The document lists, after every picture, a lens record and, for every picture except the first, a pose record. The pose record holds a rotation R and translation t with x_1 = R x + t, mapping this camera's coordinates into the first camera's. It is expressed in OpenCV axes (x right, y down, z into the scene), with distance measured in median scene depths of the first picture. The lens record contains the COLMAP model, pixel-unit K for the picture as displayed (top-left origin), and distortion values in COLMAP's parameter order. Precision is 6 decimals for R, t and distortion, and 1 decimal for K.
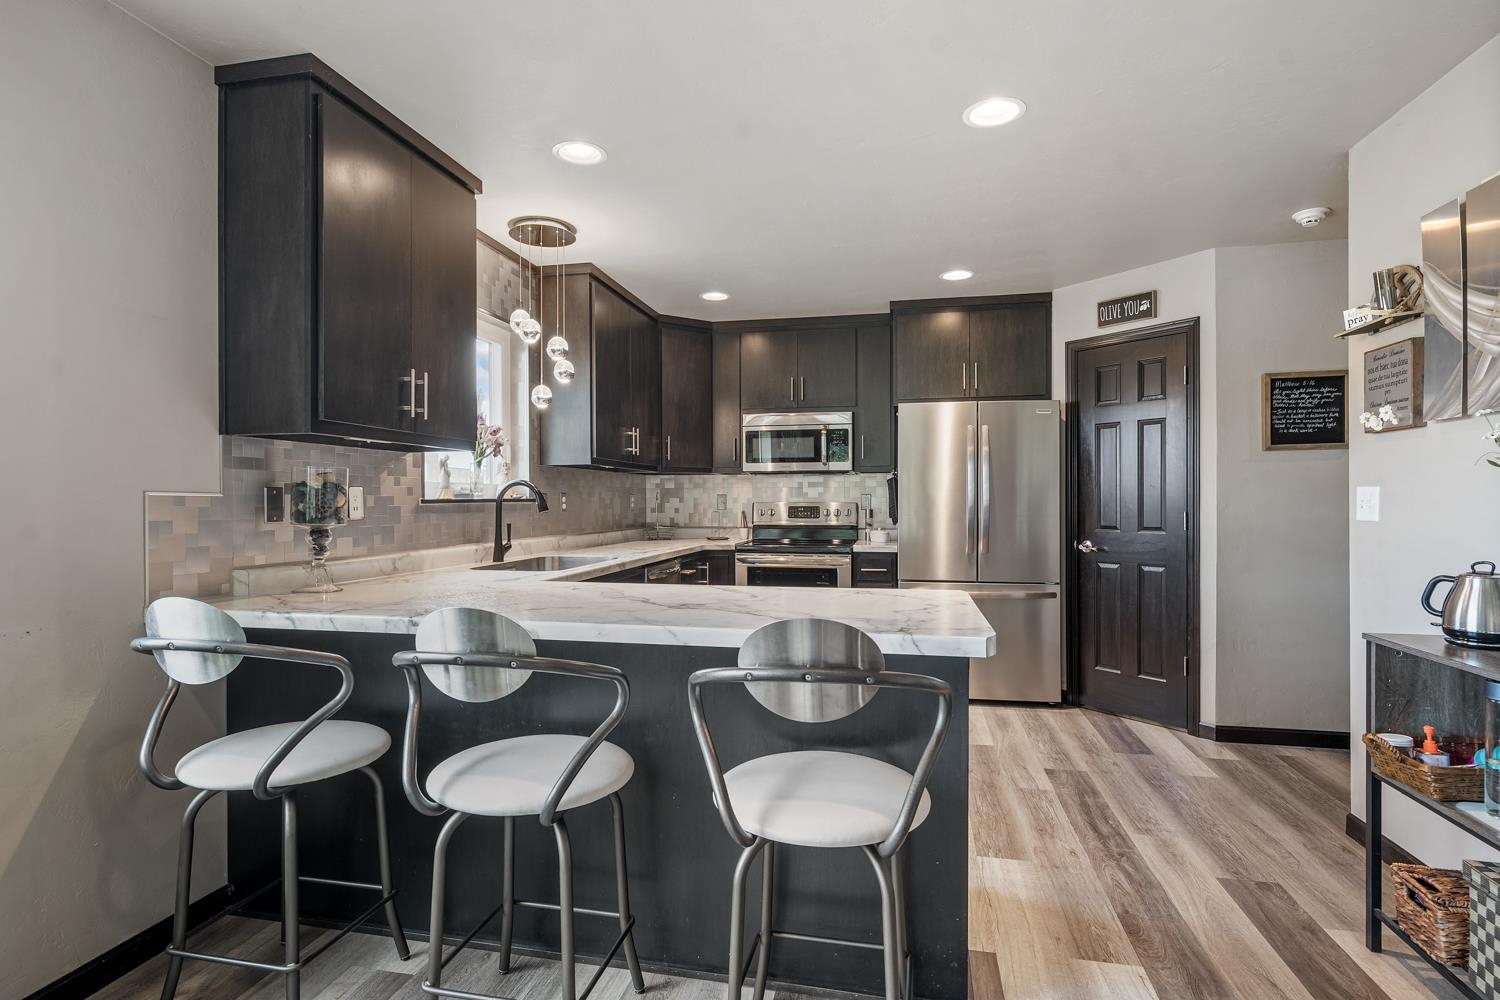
lens RADIAL K [[754.9, 0, 750.0], [0, 754.9, 500.0], [0, 0, 1]] dist [-0.000198, -0.000626]
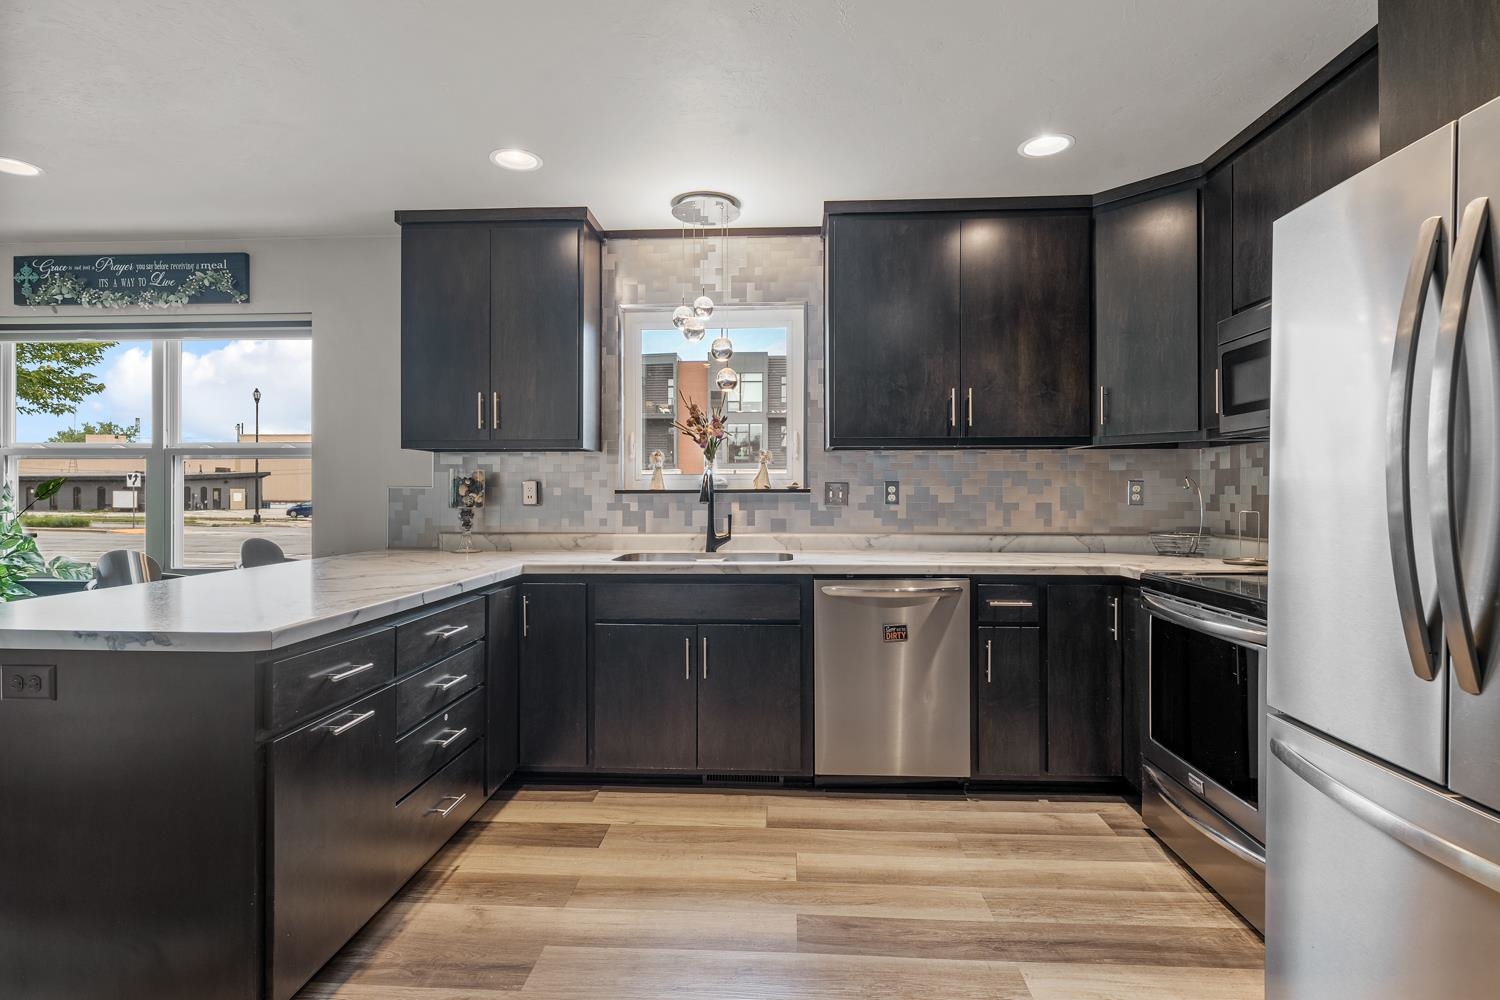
lens RADIAL K [[754.9, 0, 750.0], [0, 754.9, 500.0], [0, 0, 1]] dist [-0.000198, -0.000626]
pose [[0.165586, 0.009343, -0.986151, 0.643960], [0.002190, 0.999949, 0.009842, 0.002832], [0.986193, -0.003790, 0.165557, 0.862721]]
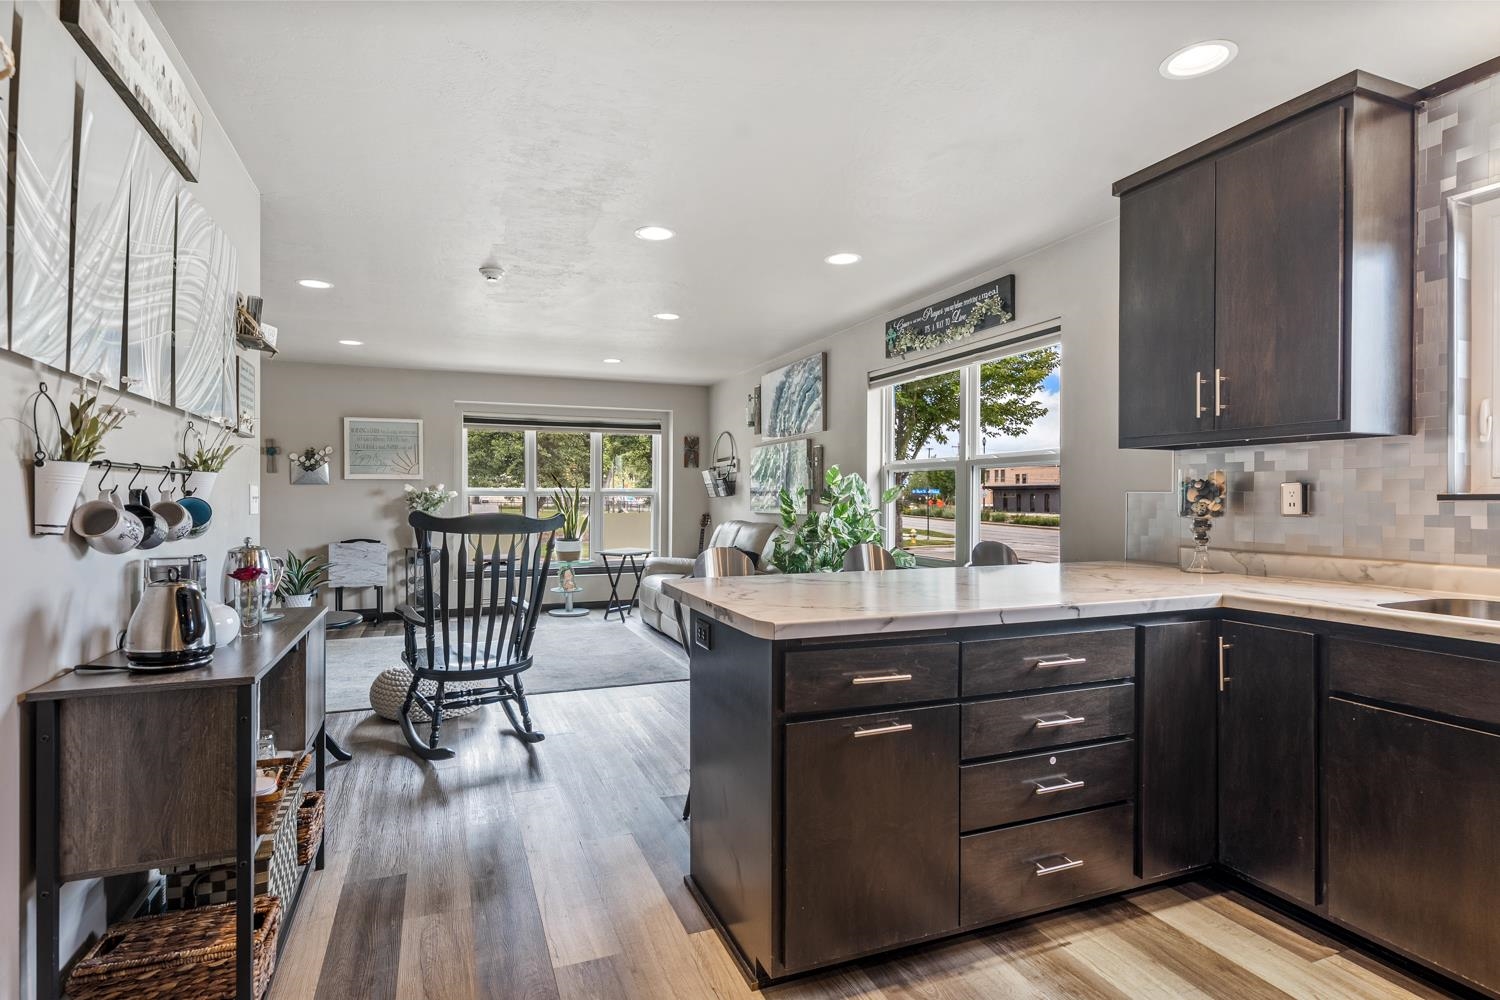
lens RADIAL K [[754.9, 0, 750.0], [0, 754.9, 500.0], [0, 0, 1]] dist [-0.000198, -0.000626]
pose [[-0.826932, -0.000333, -0.562302, 0.455102], [-0.001421, 0.999998, 0.001497, 0.003382], [0.562300, 0.002037, -0.826931, 1.048732]]
